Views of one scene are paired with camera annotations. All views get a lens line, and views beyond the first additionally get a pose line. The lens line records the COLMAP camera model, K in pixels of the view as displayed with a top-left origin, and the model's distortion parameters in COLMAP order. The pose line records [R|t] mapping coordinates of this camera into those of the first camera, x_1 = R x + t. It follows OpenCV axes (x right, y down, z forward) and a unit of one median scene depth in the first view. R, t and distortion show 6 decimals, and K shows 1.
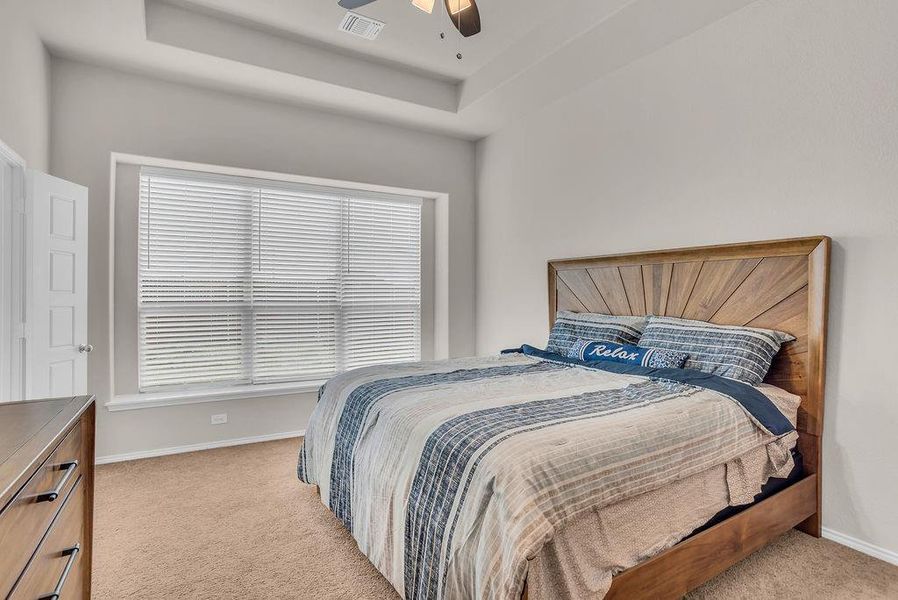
lens RADIAL K [[467.2, 0, 455.0], [0, 467.2, 300.6], [0, 0, 1]] dist [-0.065301, 0.035376]
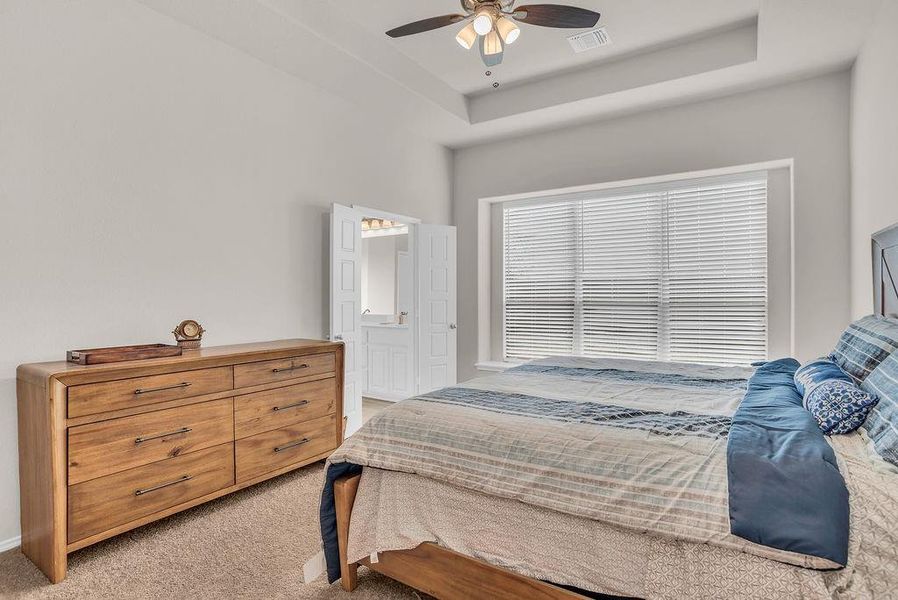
lens RADIAL K [[460.2, 0, 449.2], [0, 460.2, 296.4], [0, 0, 1]] dist [-0.064636, 0.033704]
pose [[0.418199, 0.004291, -0.908345, 0.566257], [-0.002590, 0.999990, 0.003532, -0.001906], [0.908352, 0.000875, 0.418206, 0.236602]]
